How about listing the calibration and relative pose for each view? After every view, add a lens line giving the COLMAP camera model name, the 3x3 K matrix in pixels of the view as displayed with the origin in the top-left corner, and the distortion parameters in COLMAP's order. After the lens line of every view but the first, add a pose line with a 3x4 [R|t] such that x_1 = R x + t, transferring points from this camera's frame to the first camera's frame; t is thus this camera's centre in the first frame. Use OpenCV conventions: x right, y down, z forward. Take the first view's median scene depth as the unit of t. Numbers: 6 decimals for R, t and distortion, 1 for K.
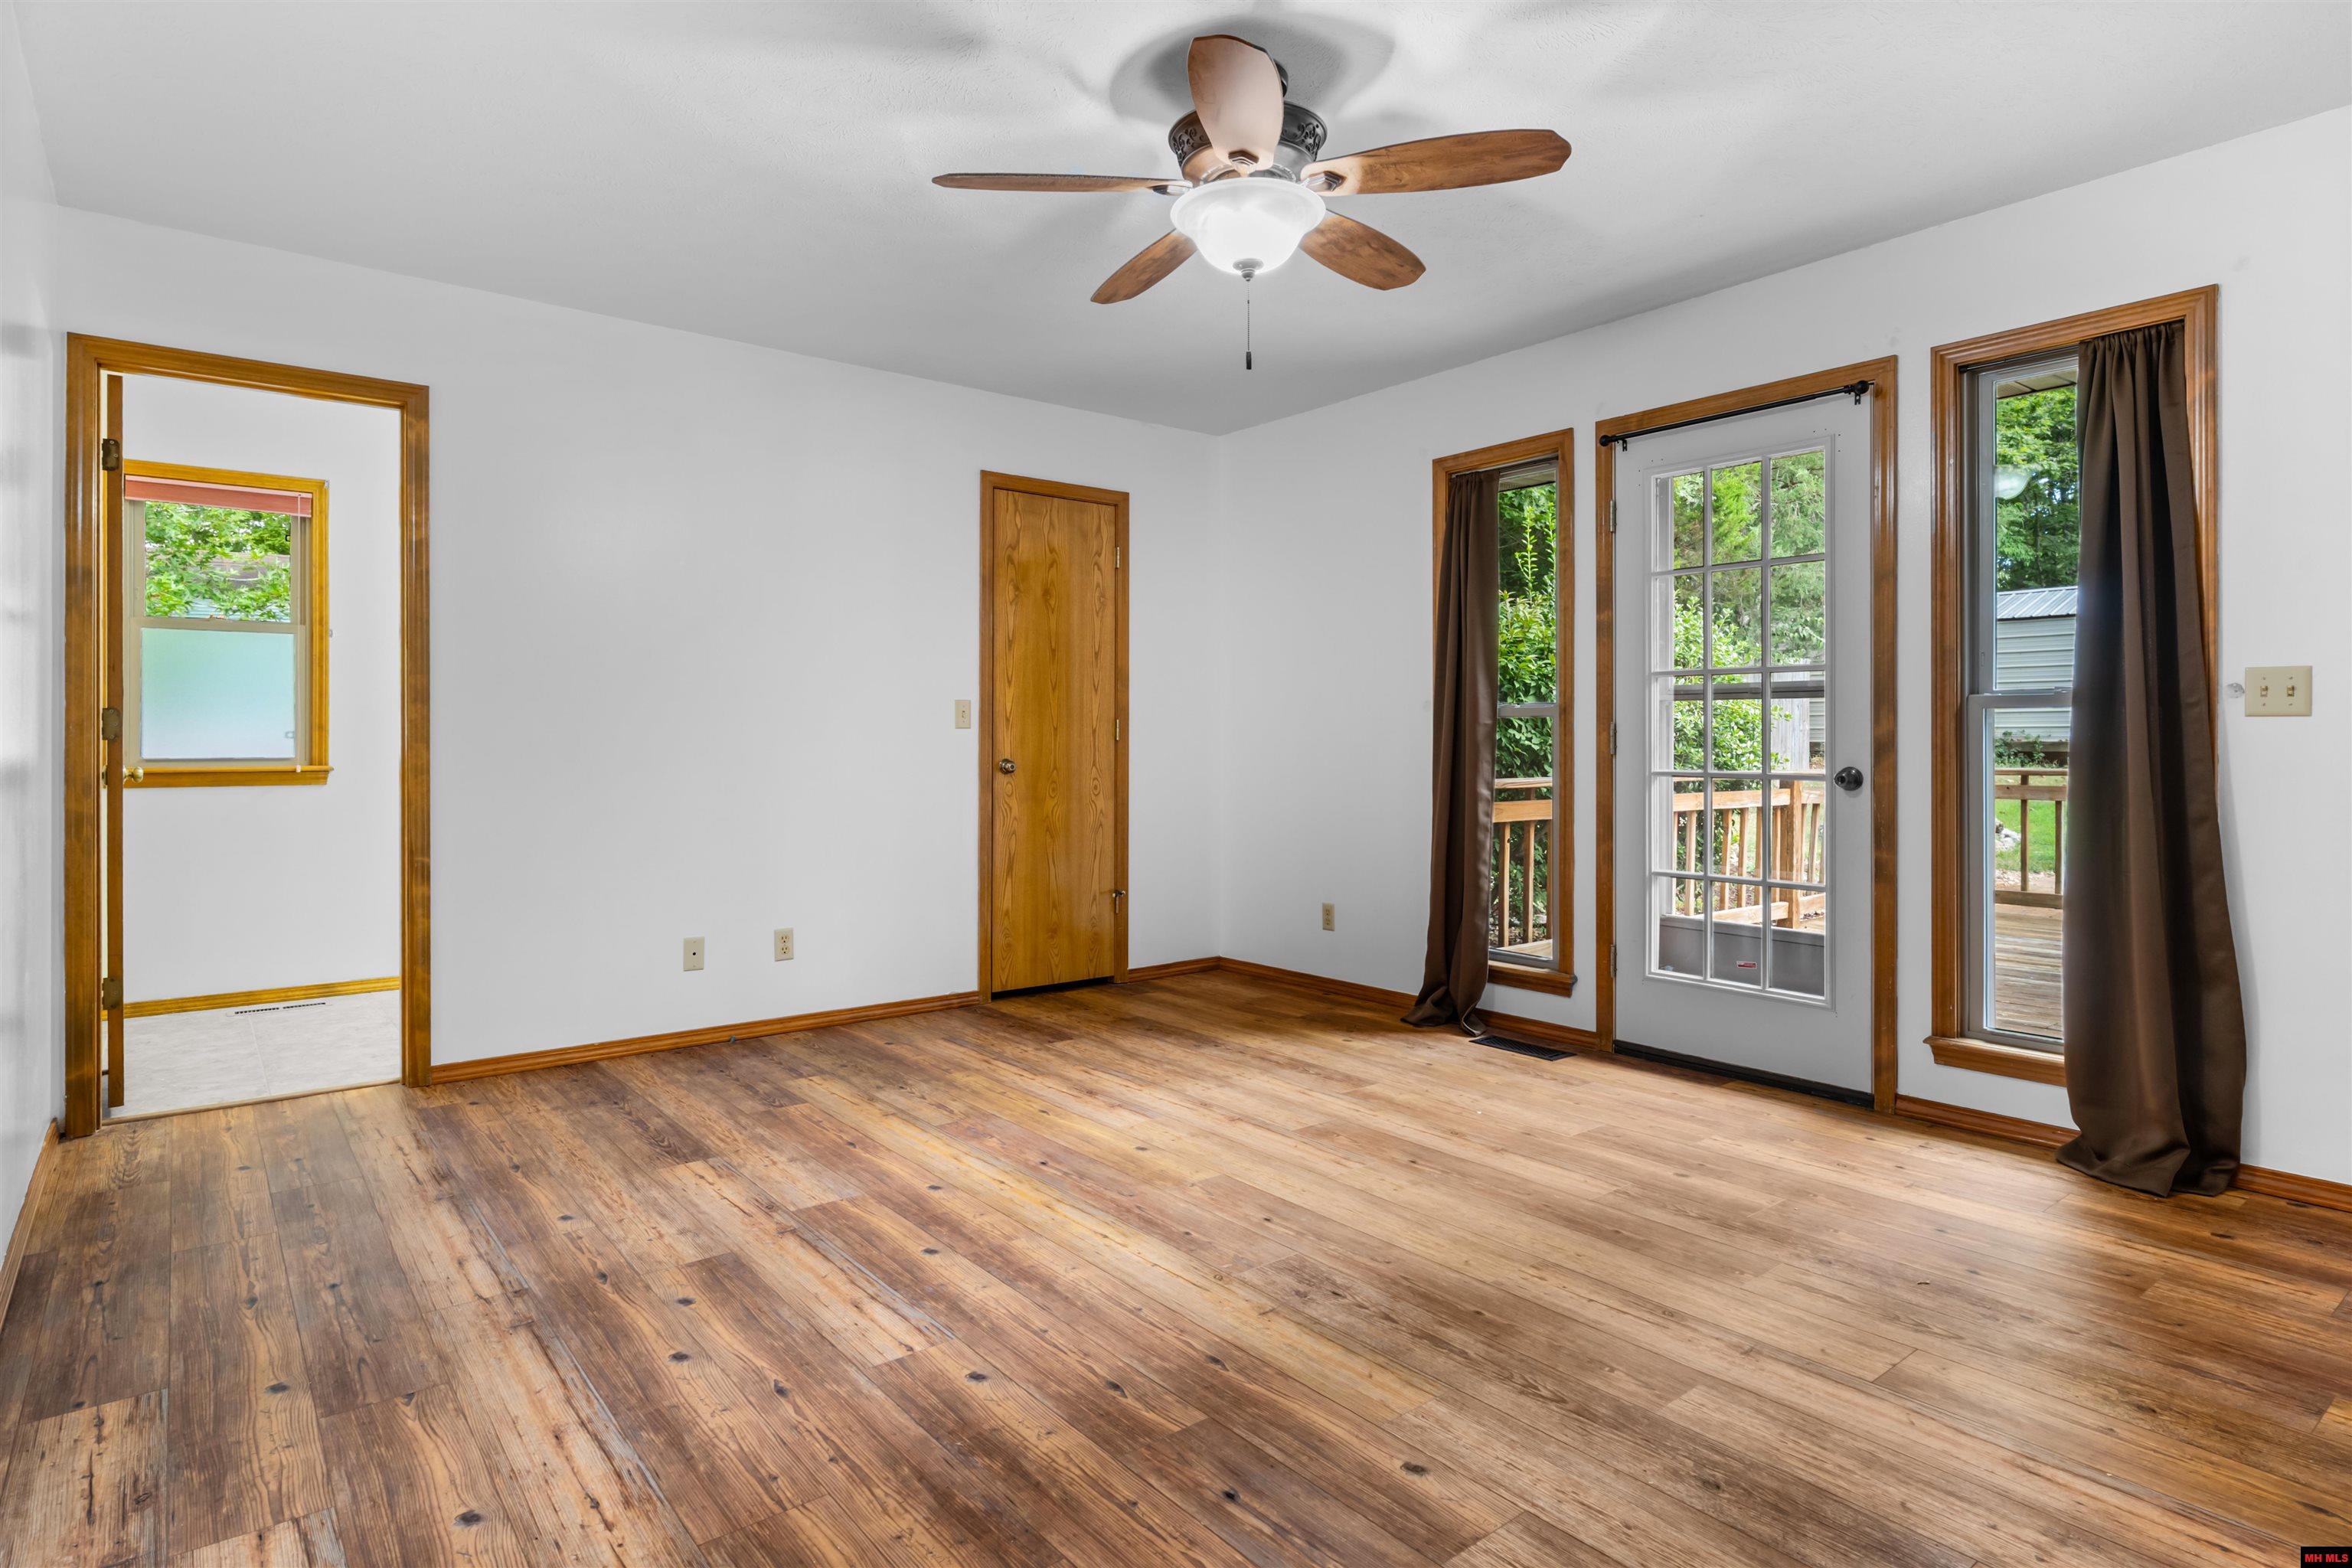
lens RADIAL K [[1276.9, 0, 1168.0], [0, 1276.9, 765.3], [0, 0, 1]] dist [0.011169, -0.000980]
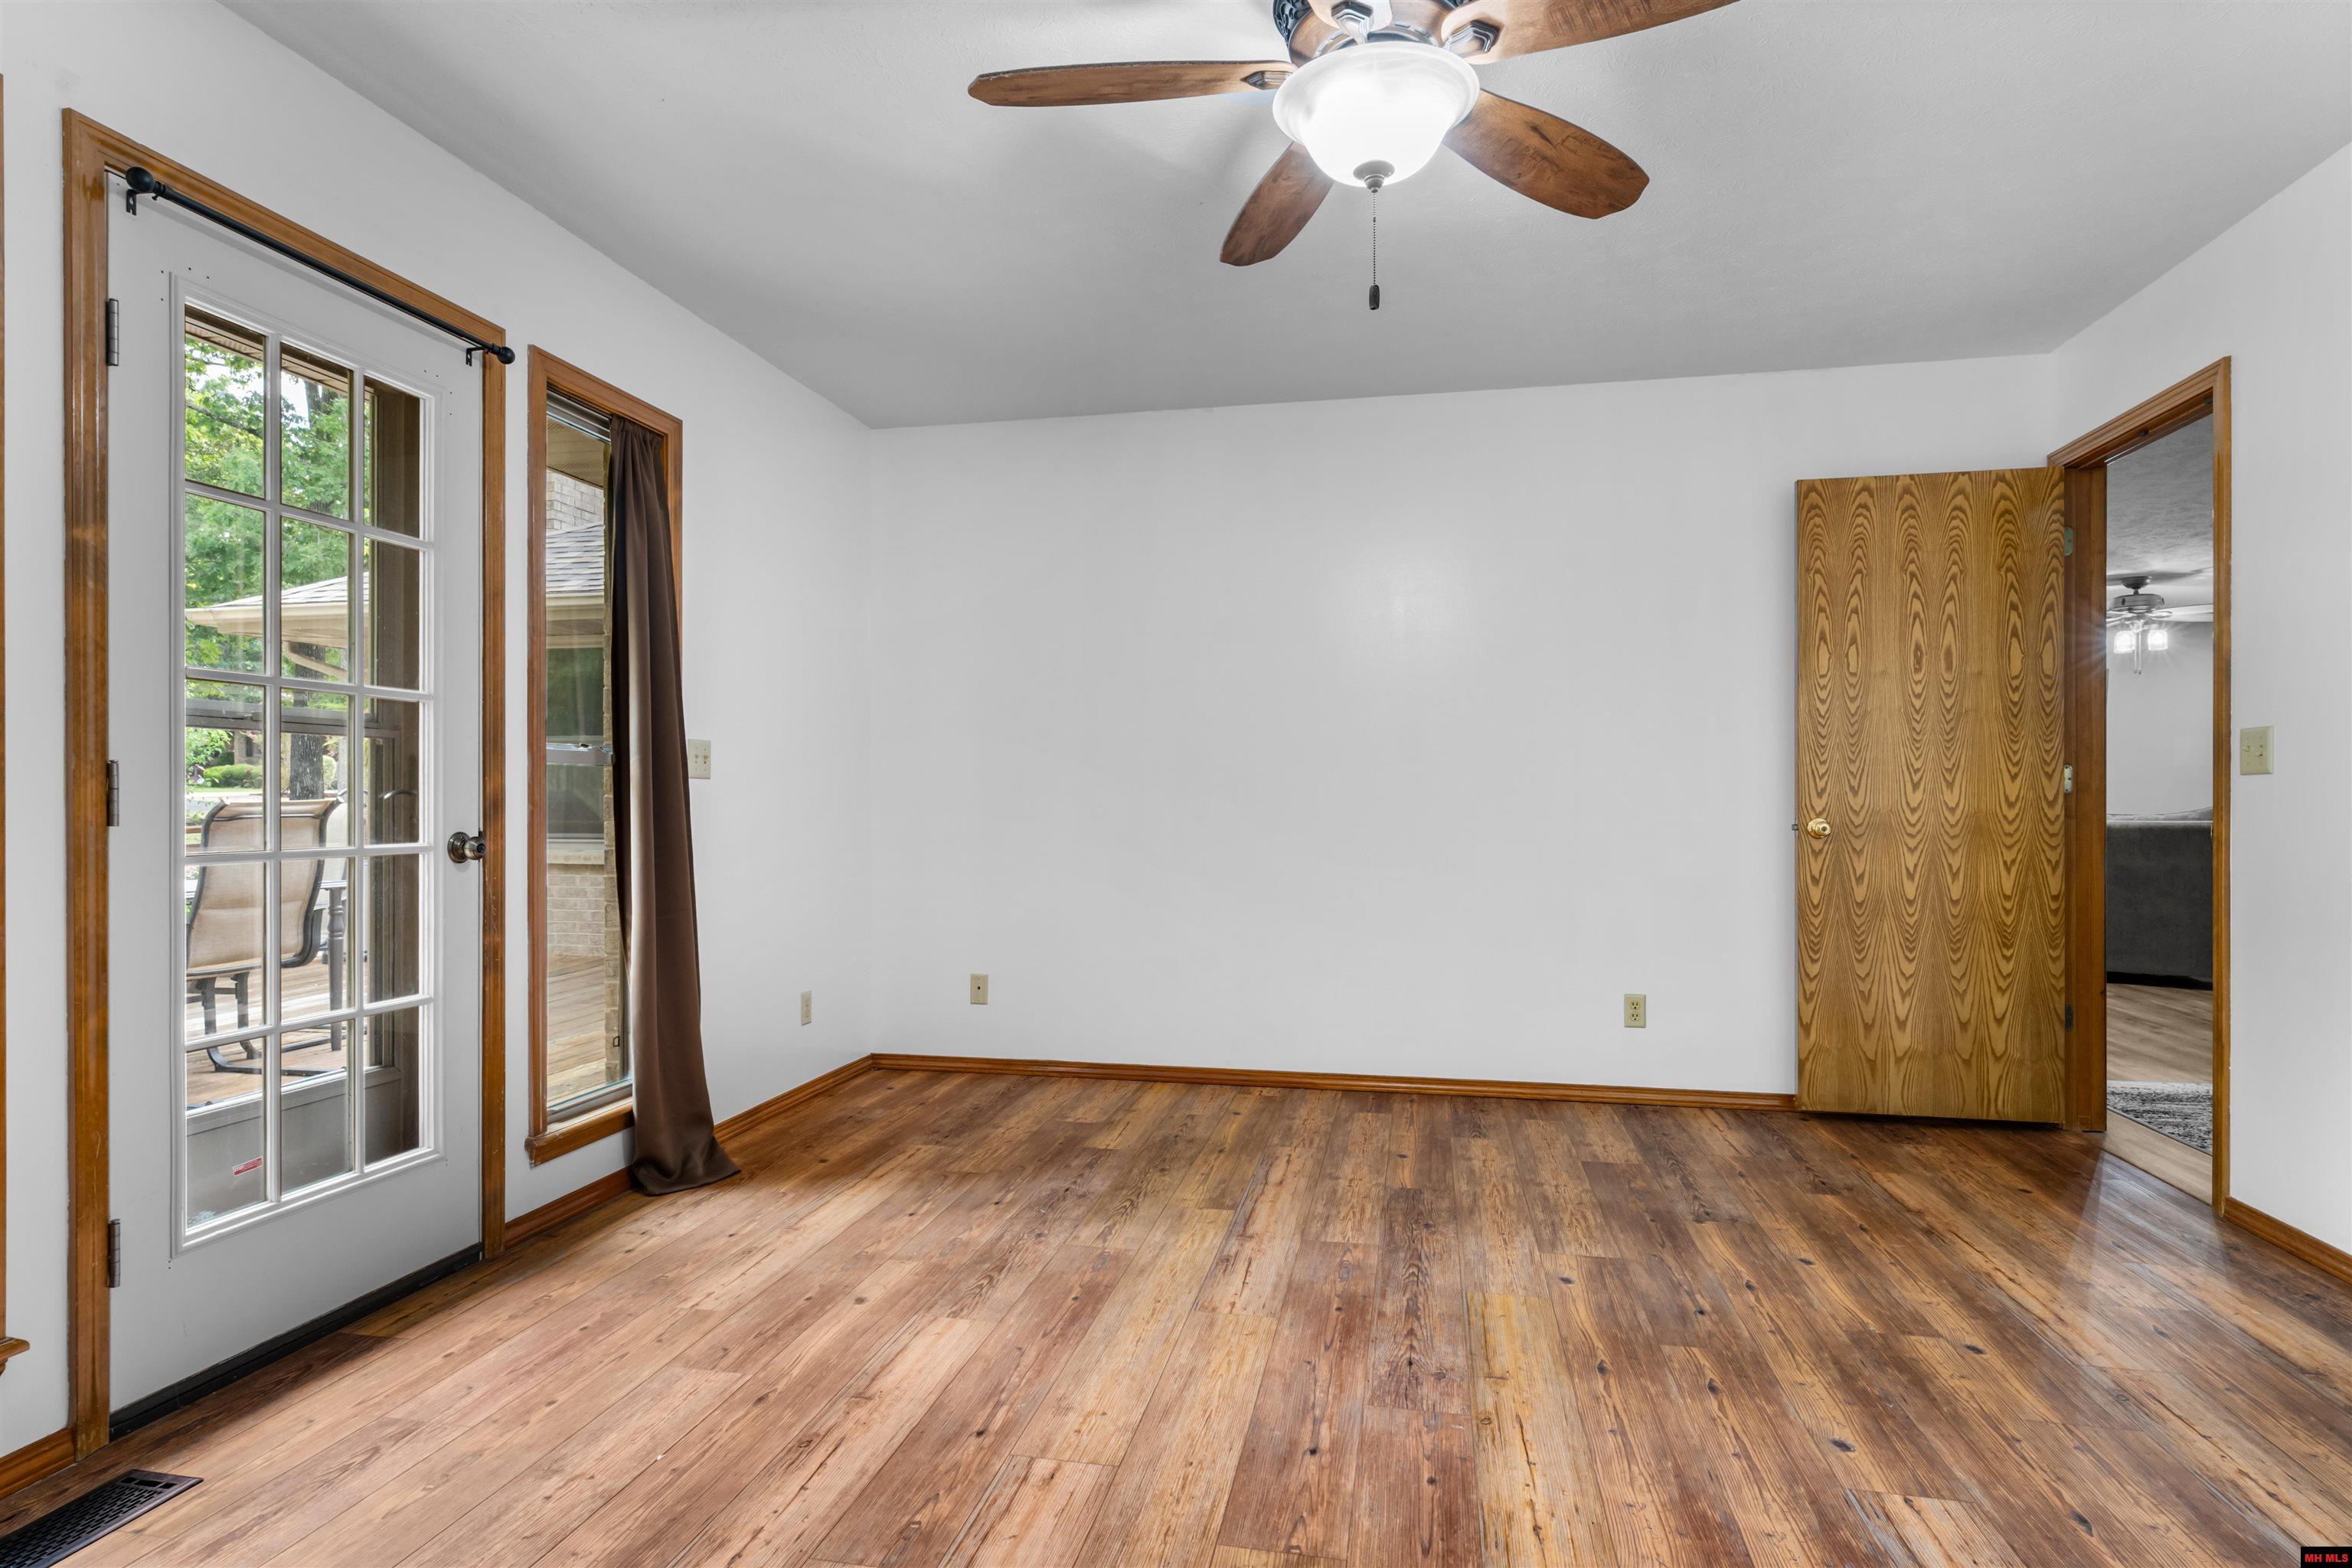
lens RADIAL K [[1276.9, 0, 1166.8], [0, 1276.9, 787.4], [0, 0, 1]] dist [0.011169, -0.000980]
pose [[-0.652982, 0.005866, 0.757351, -0.519737], [0.014414, 0.999885, 0.004683, -0.034796], [-0.757237, 0.013975, -0.652991, 1.884788]]
